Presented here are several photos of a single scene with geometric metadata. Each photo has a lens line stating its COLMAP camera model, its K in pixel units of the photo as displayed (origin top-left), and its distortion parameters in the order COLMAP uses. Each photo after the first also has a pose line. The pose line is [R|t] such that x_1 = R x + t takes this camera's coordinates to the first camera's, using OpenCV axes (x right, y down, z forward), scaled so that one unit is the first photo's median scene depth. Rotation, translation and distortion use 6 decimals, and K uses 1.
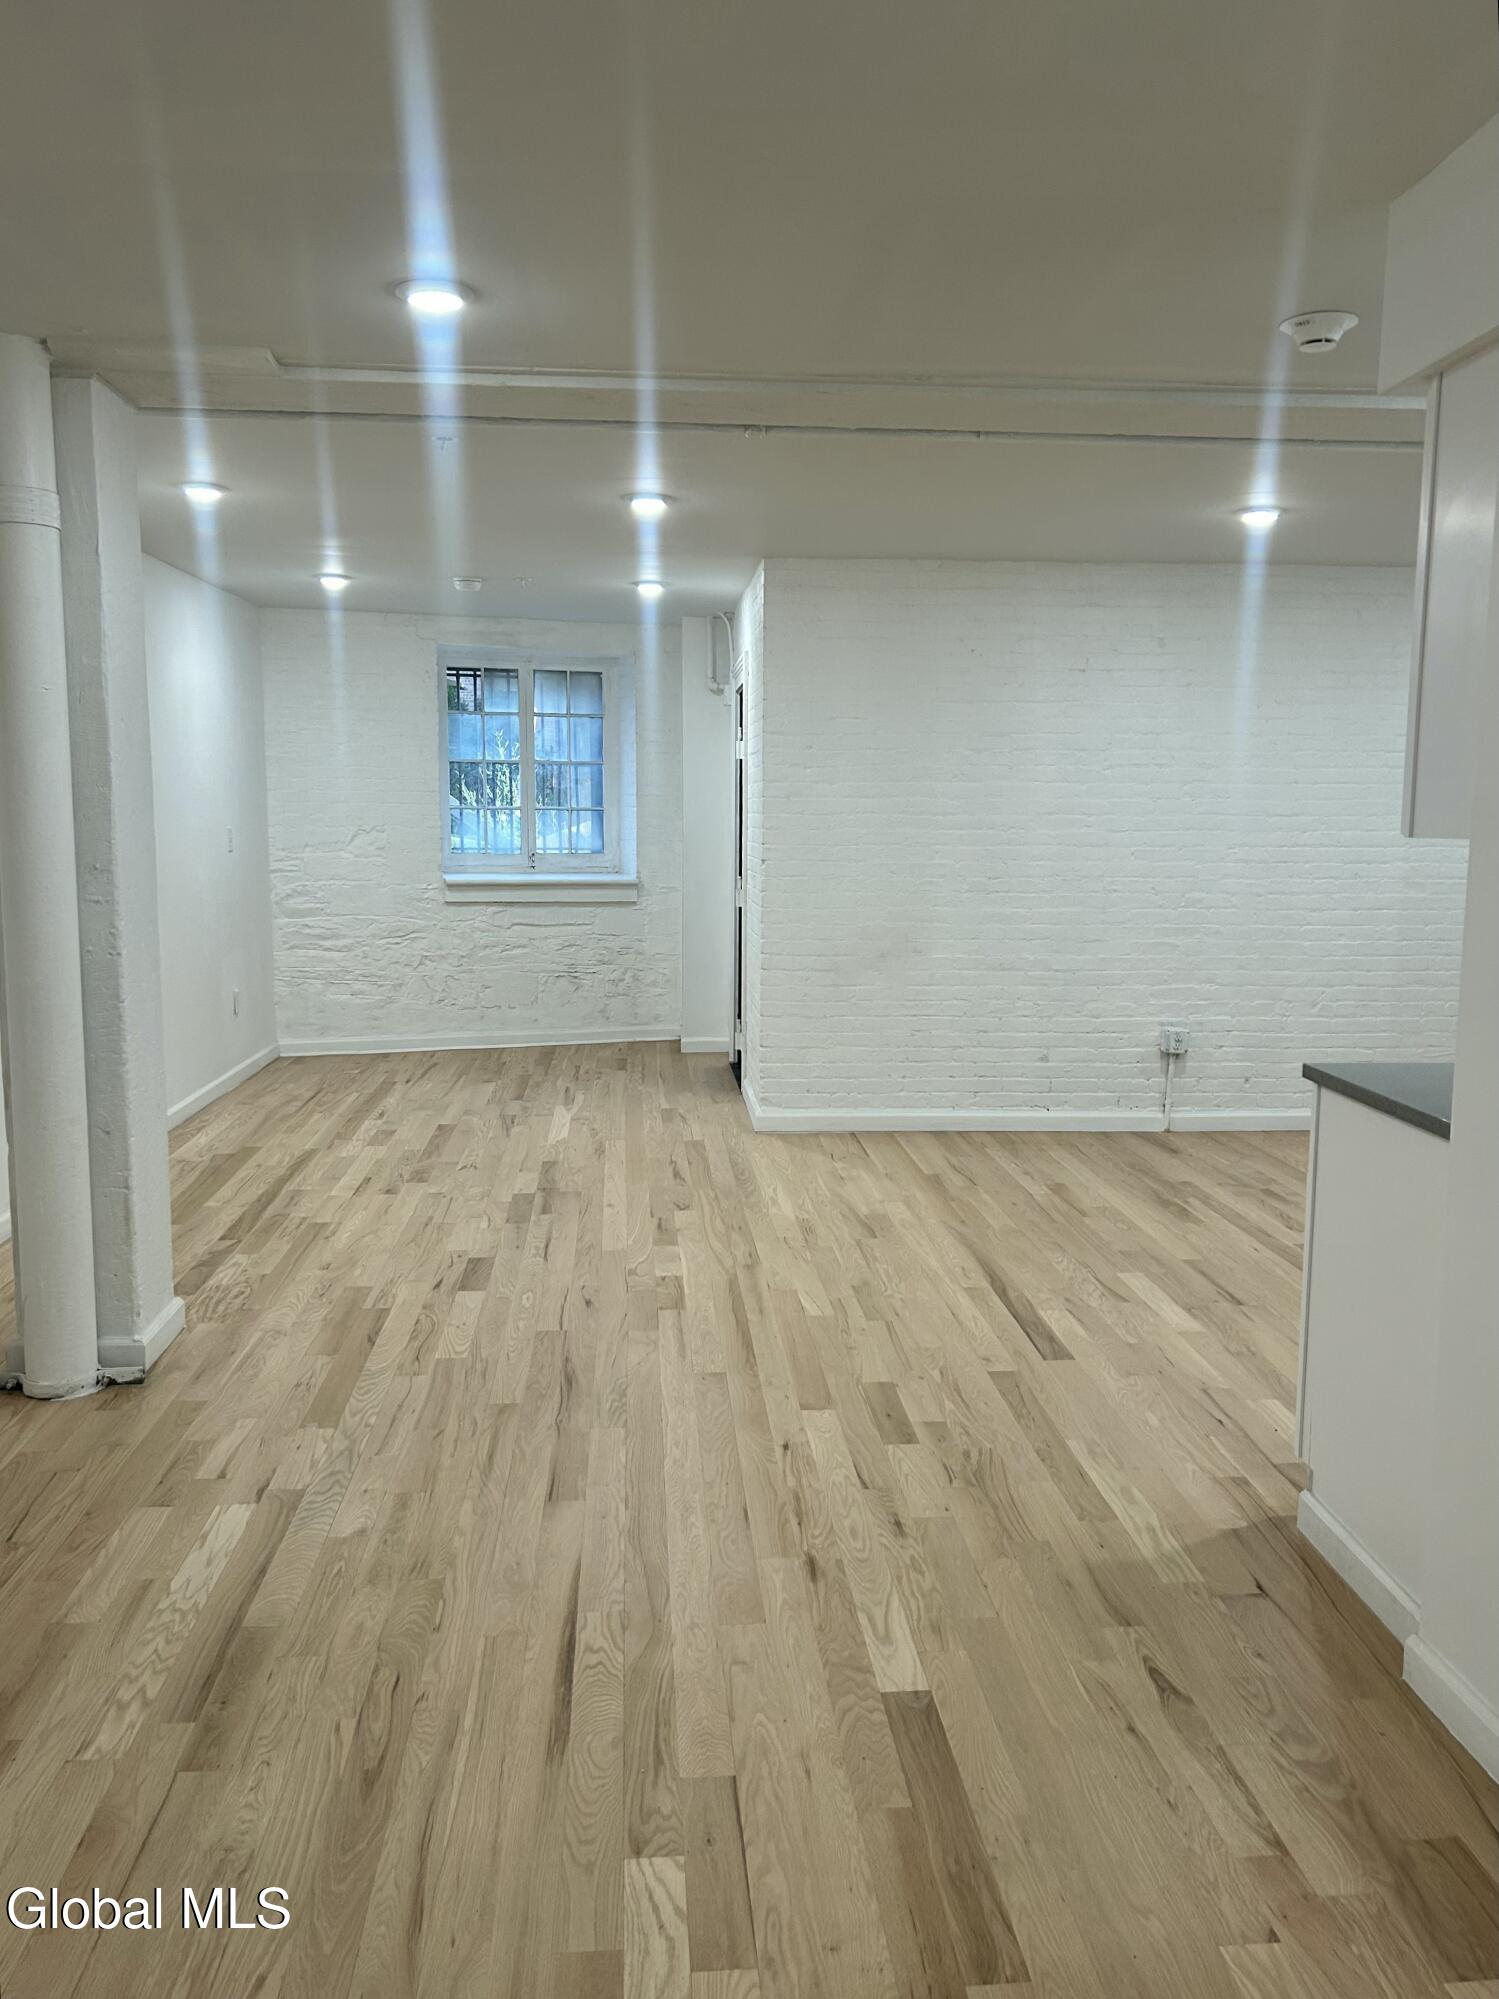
lens RADIAL K [[1568.5, 0, 749.5], [0, 1568.5, 999.5], [0, 0, 1]] dist [0.086651, -0.120105]
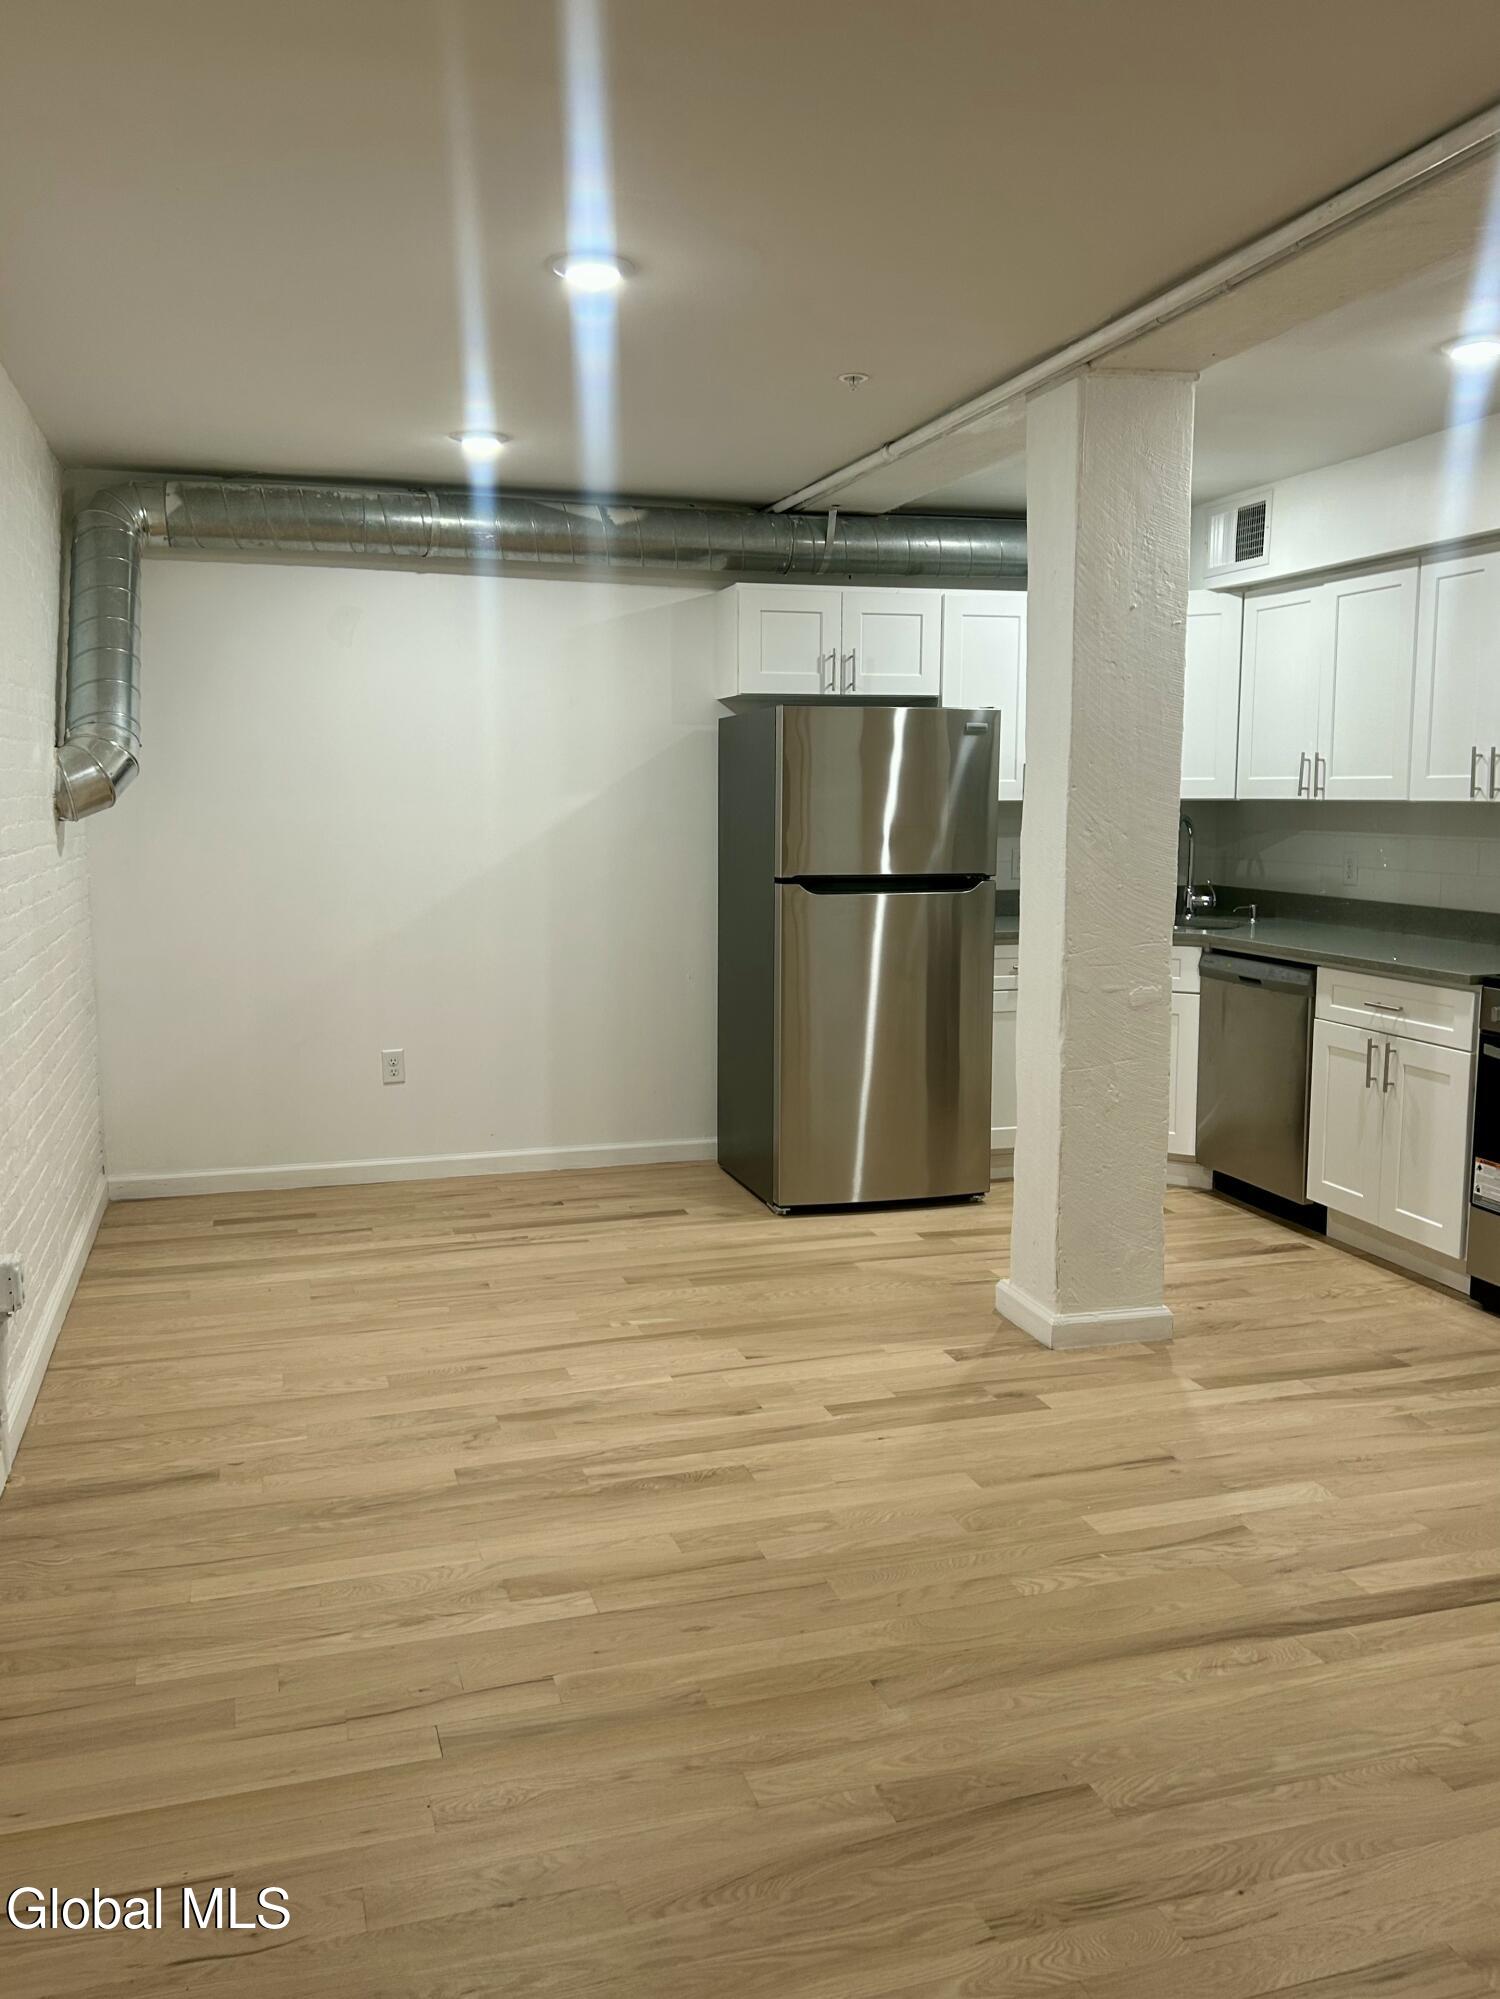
lens RADIAL K [[1588.4, 0, 743.8], [0, 1588.4, 986.3], [0, 0, 1]] dist [0.043438, -0.041976]
pose [[-0.226419, -0.128378, 0.965533, -0.350320], [0.116709, 0.980559, 0.157745, -0.170759], [-0.967013, 0.148403, -0.207034, 1.371781]]
